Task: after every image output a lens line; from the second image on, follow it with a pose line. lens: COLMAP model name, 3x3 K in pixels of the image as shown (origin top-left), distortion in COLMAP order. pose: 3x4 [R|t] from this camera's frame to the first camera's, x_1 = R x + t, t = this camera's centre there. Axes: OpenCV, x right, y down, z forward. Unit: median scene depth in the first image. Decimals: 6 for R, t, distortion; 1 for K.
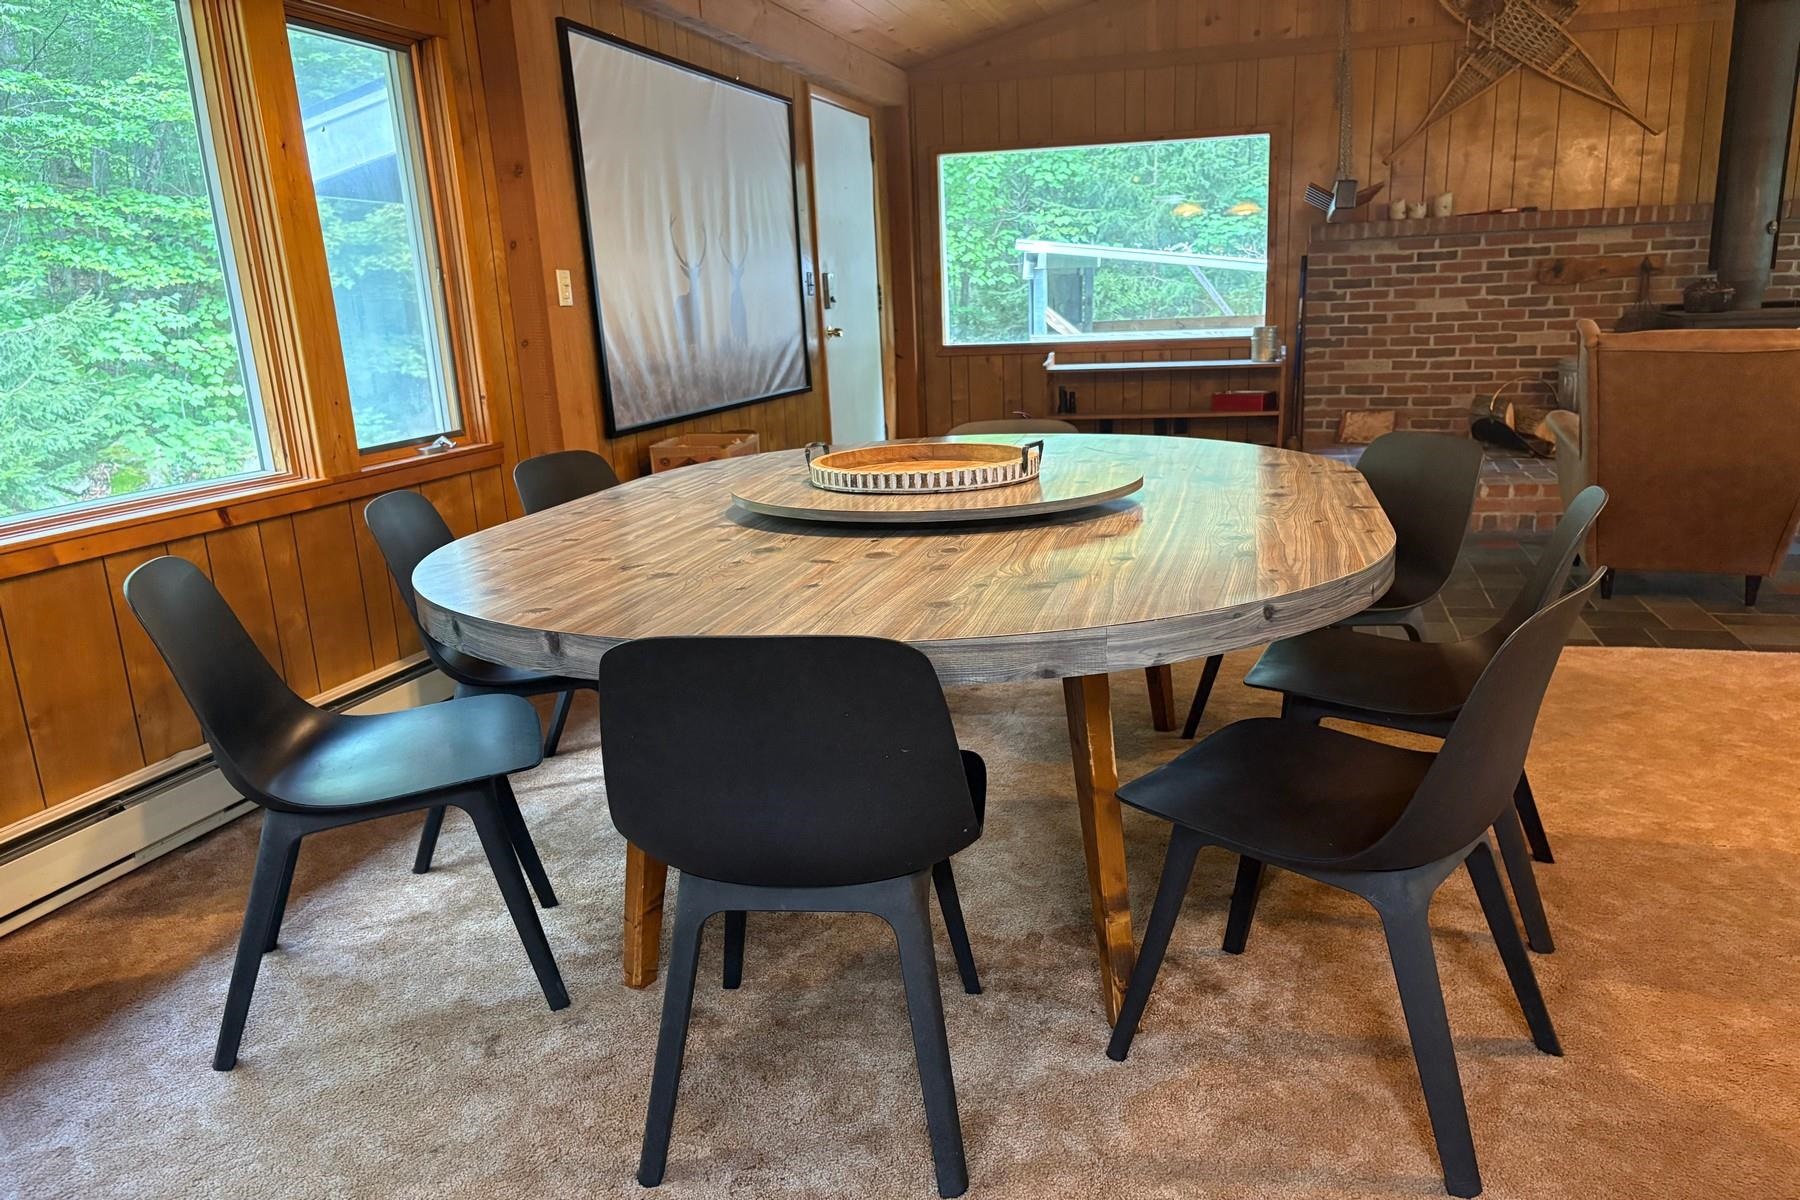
lens RADIAL K [[1347.4, 0, 894.1], [0, 1347.4, 608.4], [0, 0, 1]] dist [0.048876, -0.051482]
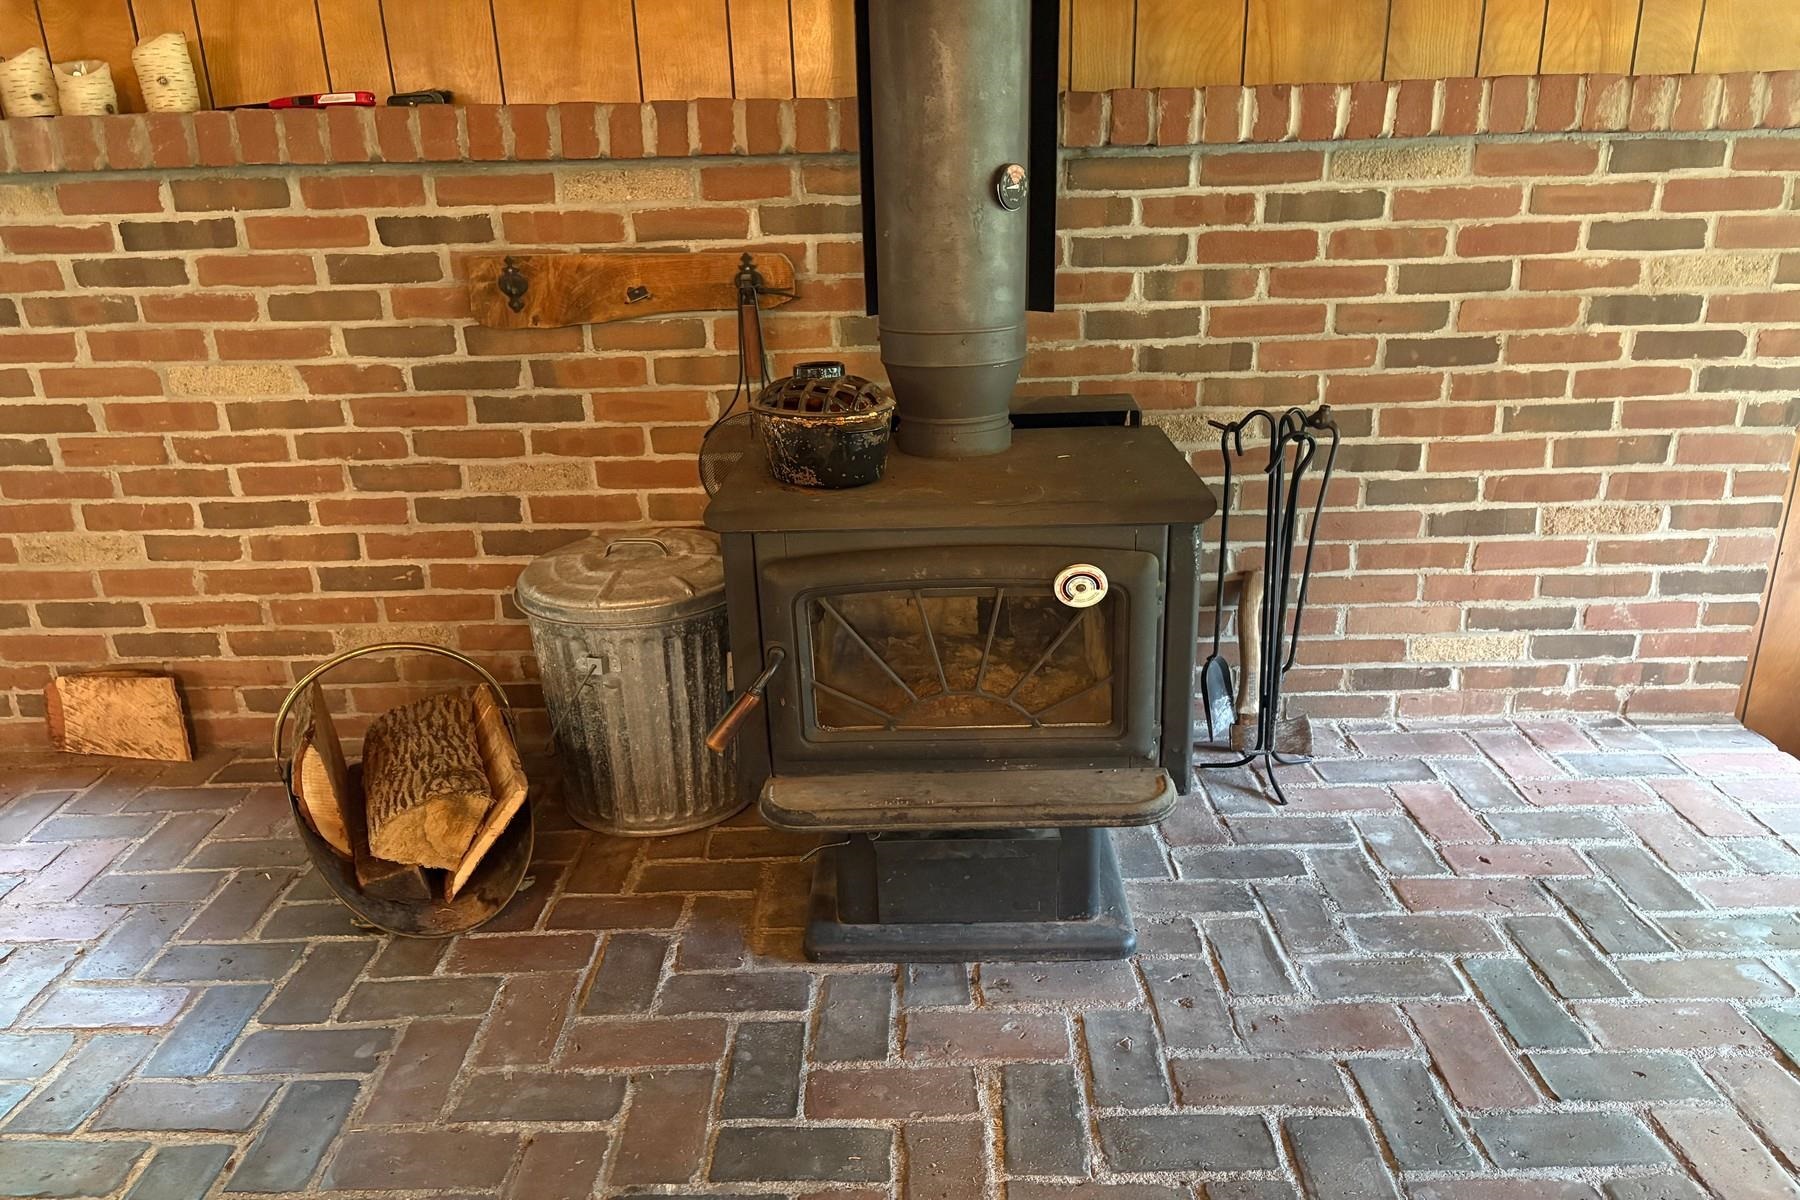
lens RADIAL K [[1347.4, 0, 904.8], [0, 1347.4, 598.8], [0, 0, 1]] dist [0.048876, -0.051482]
pose [[0.959218, -0.074192, 0.272755, 0.470472], [0.054688, 0.995418, 0.078440, -0.188639], [-0.277325, -0.060325, 0.958880, 0.633631]]
